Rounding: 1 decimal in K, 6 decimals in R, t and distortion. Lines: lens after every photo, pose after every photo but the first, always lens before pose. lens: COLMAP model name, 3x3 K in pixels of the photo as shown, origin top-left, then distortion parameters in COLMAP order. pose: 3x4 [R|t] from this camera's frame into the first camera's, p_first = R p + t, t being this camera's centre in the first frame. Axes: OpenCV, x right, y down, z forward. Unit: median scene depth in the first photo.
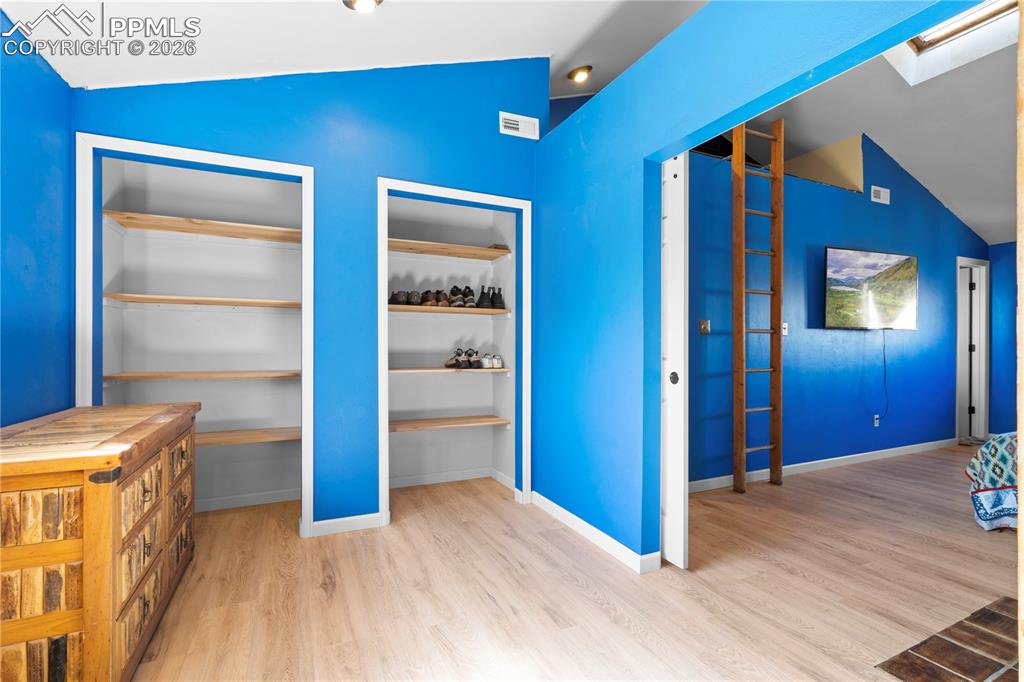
lens RADIAL K [[470.6, 0, 513.4], [0, 470.6, 343.8], [0, 0, 1]] dist [-0.004215, 0.005933]
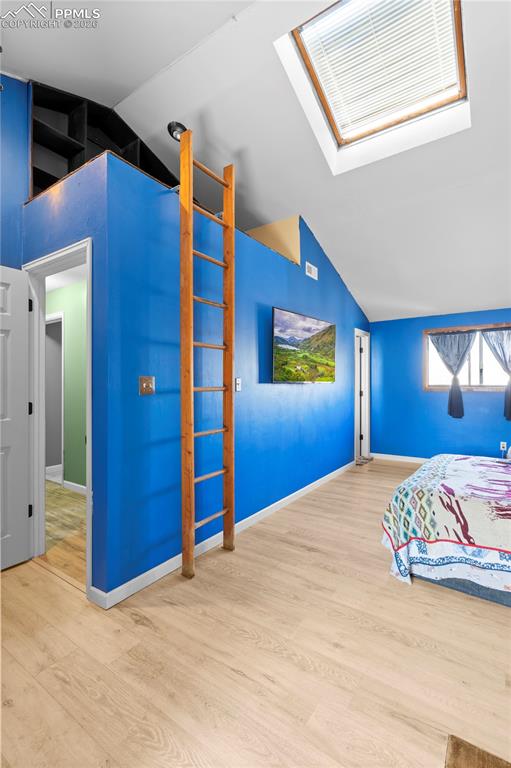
lens RADIAL K [[353.0, 0, 255.2], [0, 353.0, 384.0], [0, 0, 1]] dist [-0.004215, 0.005933]
pose [[0.868451, -0.004392, 0.495755, 0.253853], [0.003394, 0.999990, 0.002913, -0.037548], [-0.495763, -0.000847, 0.868458, 0.356940]]
